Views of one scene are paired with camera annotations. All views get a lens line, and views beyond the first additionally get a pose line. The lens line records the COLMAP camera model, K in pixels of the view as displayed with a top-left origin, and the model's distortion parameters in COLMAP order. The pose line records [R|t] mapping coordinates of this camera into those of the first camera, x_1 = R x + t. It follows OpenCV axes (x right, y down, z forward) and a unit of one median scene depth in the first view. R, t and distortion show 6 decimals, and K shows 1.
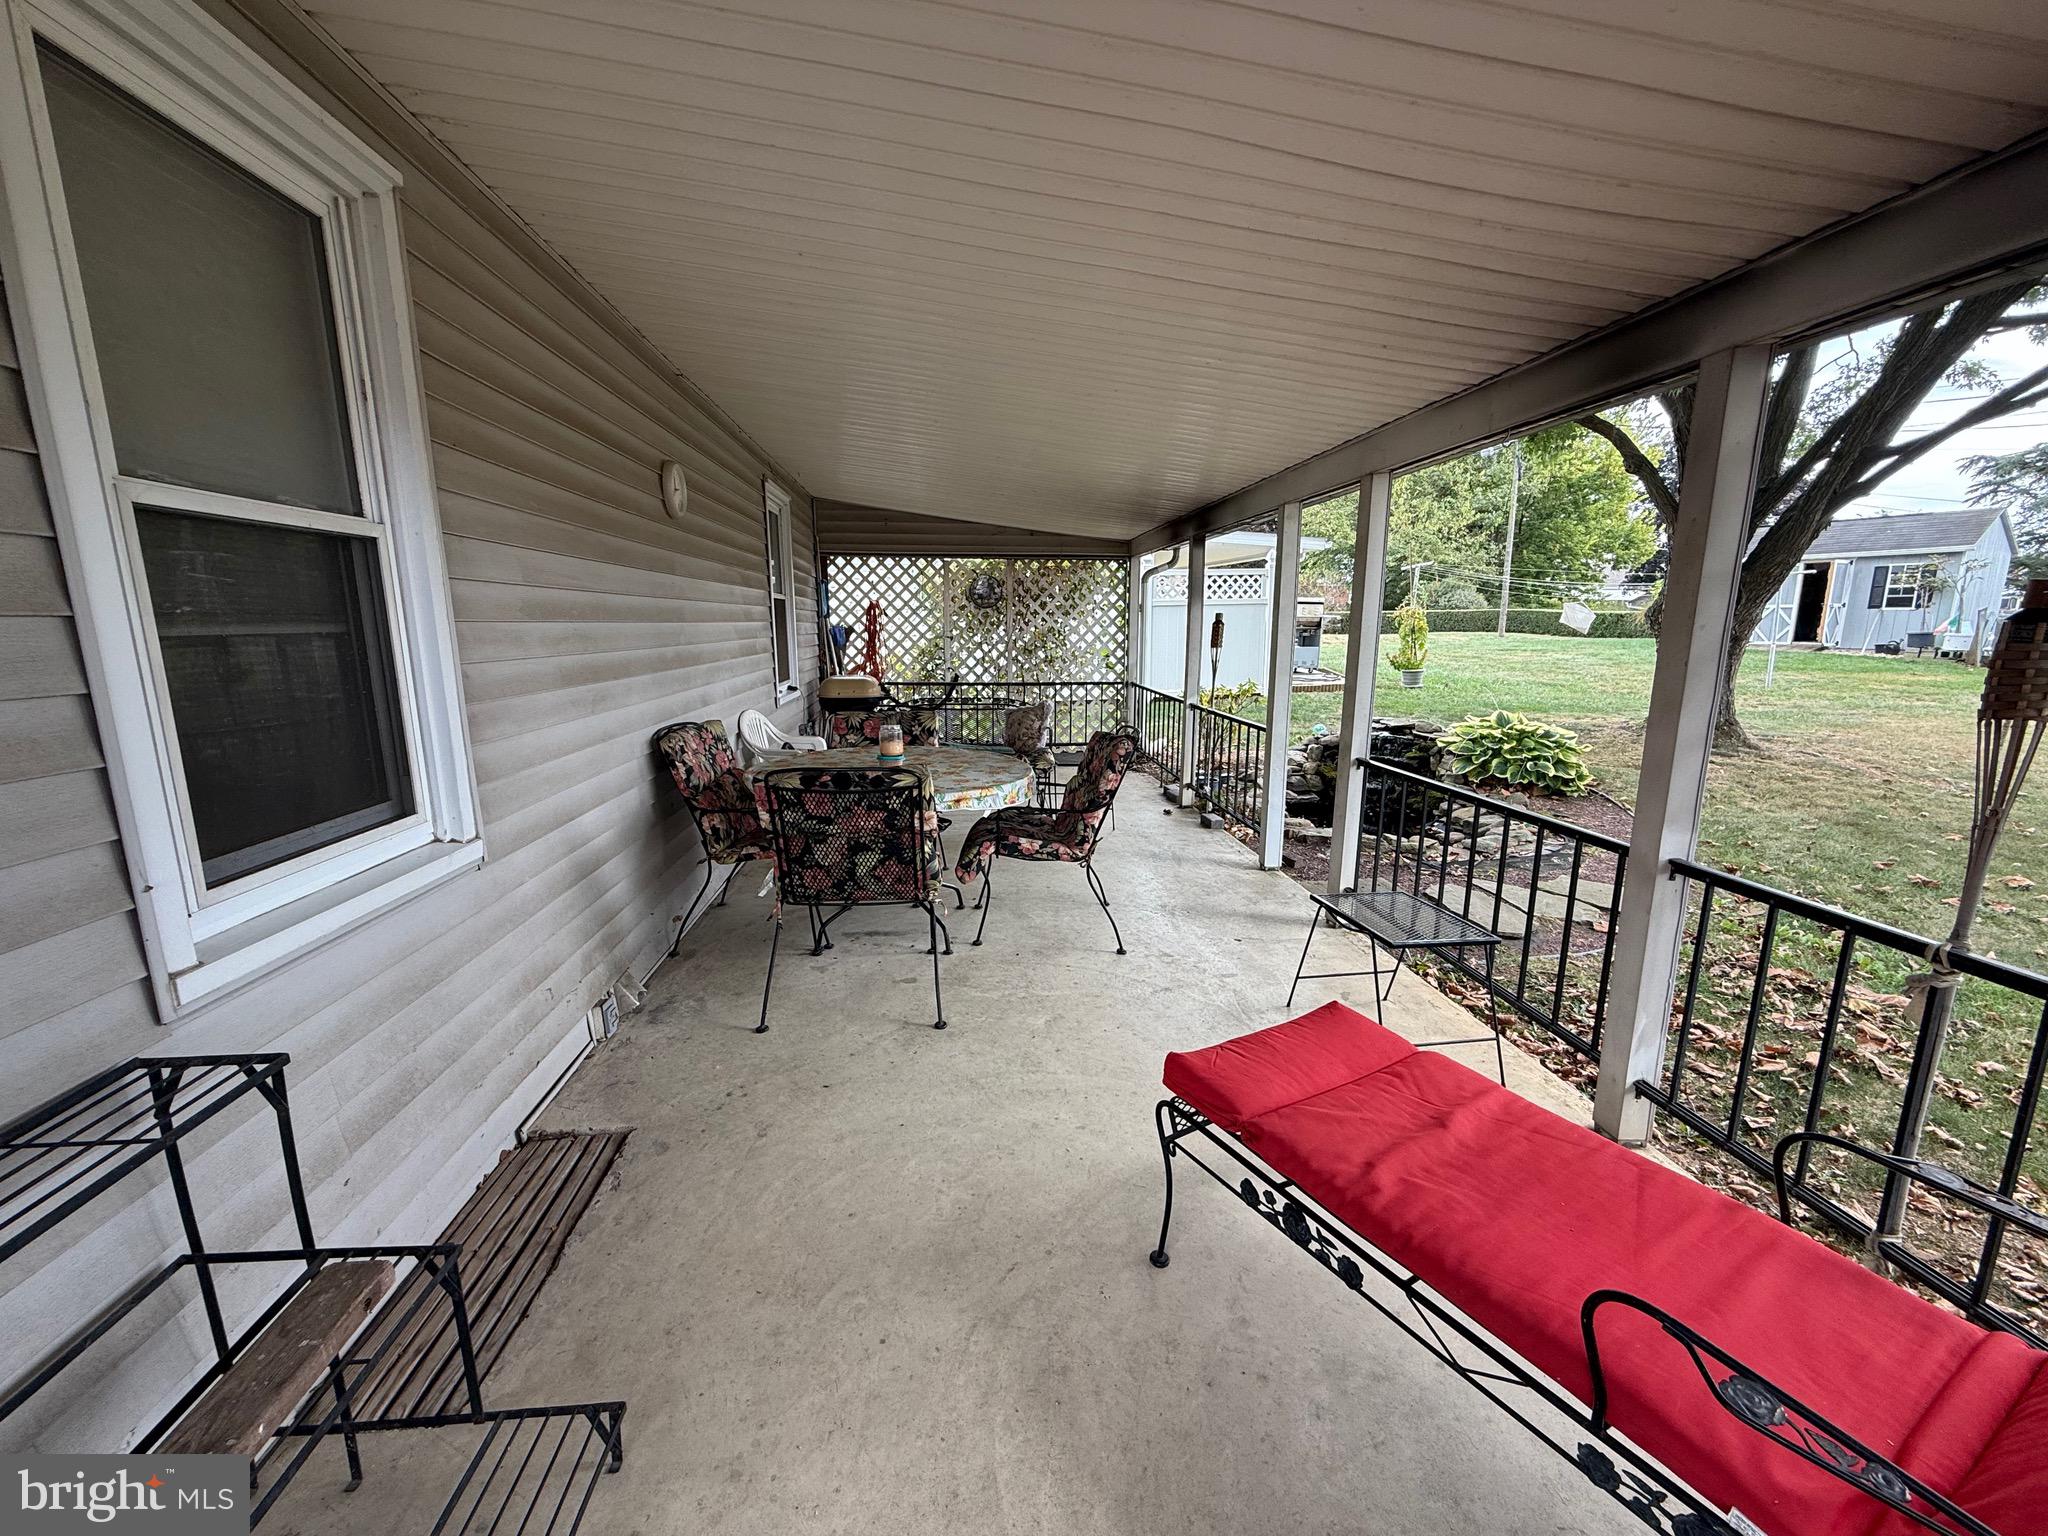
lens RADIAL K [[815.7, 0, 1017.6], [0, 815.7, 774.5], [0, 0, 1]] dist [-0.000181, 0.000483]
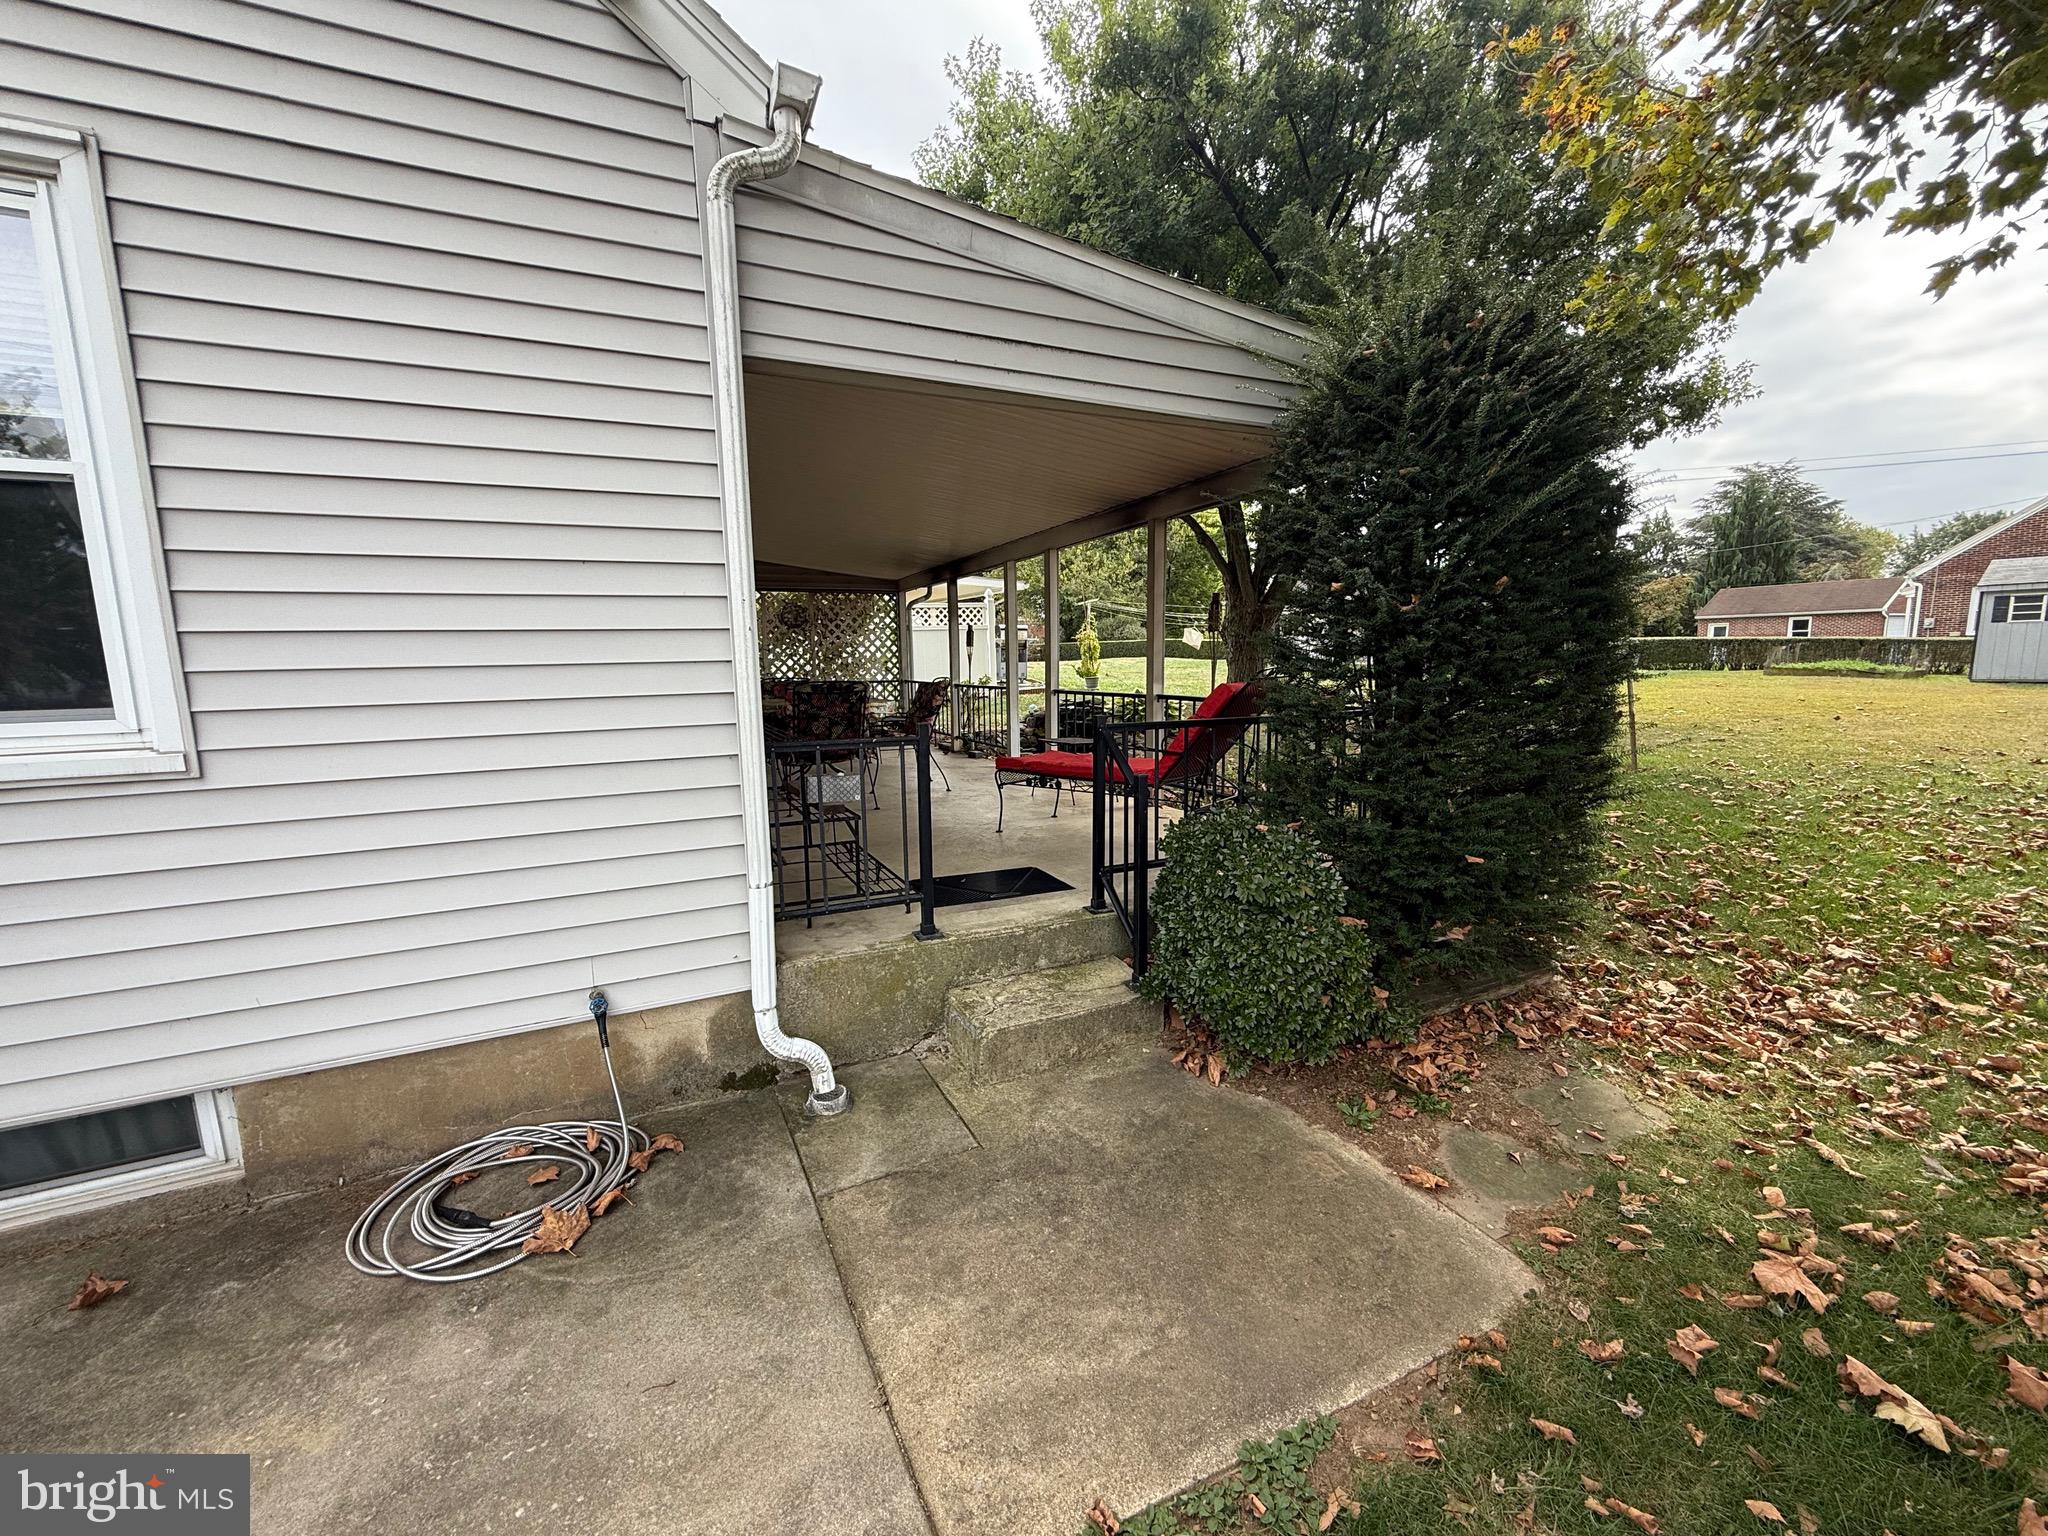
lens RADIAL K [[815.7, 0, 1024.6], [0, 815.7, 778.3], [0, 0, 1]] dist [-0.000181, 0.000483]
pose [[0.938507, -0.066291, 0.338838, -0.156819], [0.080609, 0.996343, -0.028344, 0.113414], [-0.335719, 0.053914, 0.940418, -0.387110]]
